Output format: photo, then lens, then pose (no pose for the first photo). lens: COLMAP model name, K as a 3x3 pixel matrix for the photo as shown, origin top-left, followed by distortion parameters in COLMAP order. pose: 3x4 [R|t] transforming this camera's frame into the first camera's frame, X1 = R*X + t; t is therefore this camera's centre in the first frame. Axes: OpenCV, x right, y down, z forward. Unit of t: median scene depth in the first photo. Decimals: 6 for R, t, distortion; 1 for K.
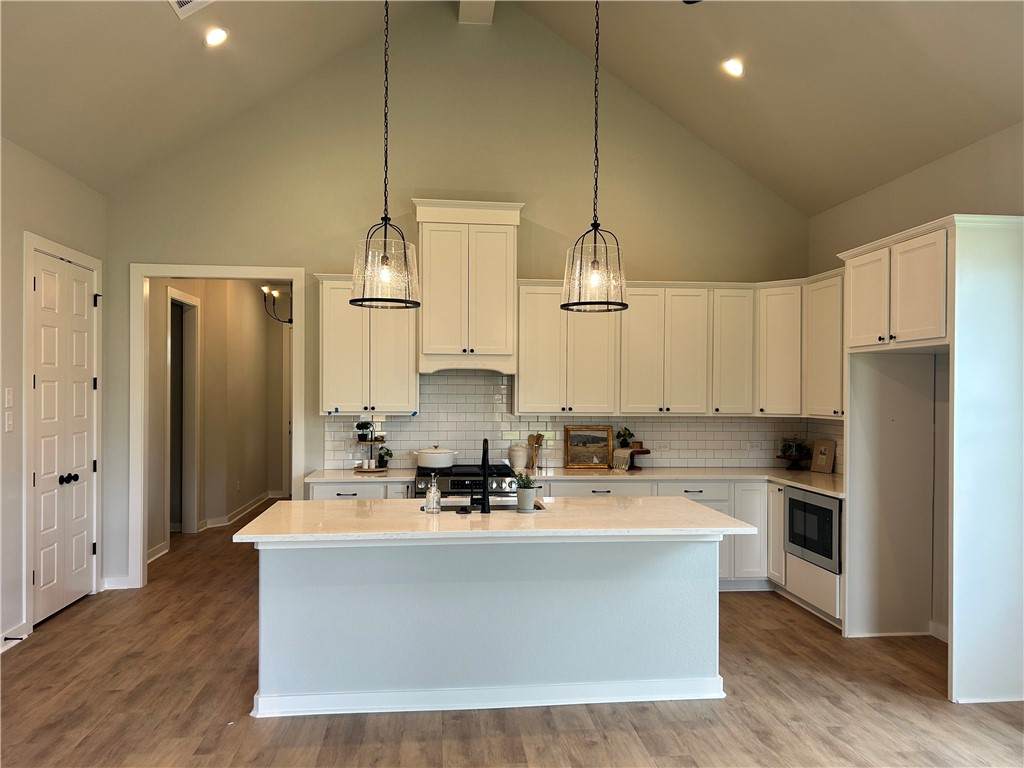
lens RADIAL K [[795.2, 0, 512.0], [0, 795.2, 384.0], [0, 0, 1]] dist [0.120374, -0.139673]
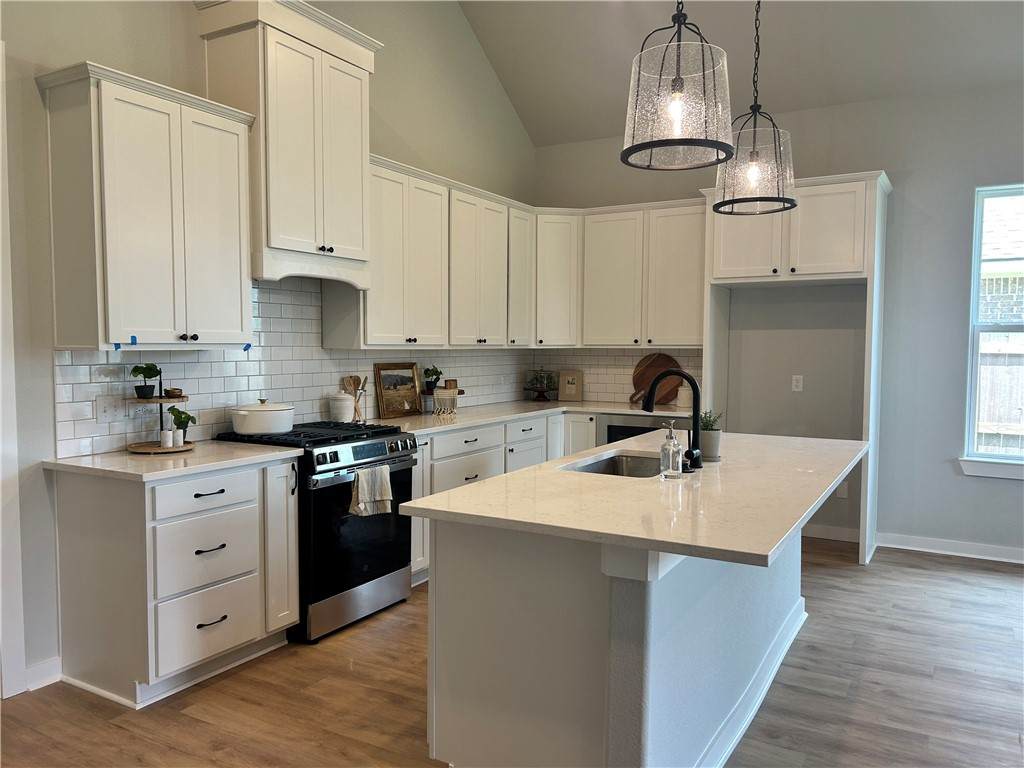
lens RADIAL K [[795.2, 0, 512.0], [0, 795.2, 384.0], [0, 0, 1]] dist [0.120374, -0.139673]
pose [[0.565667, -0.045136, 0.823398, -0.515271], [-0.006176, 0.998241, 0.058963, 0.028278], [-0.824611, -0.038439, 0.564393, 0.498433]]
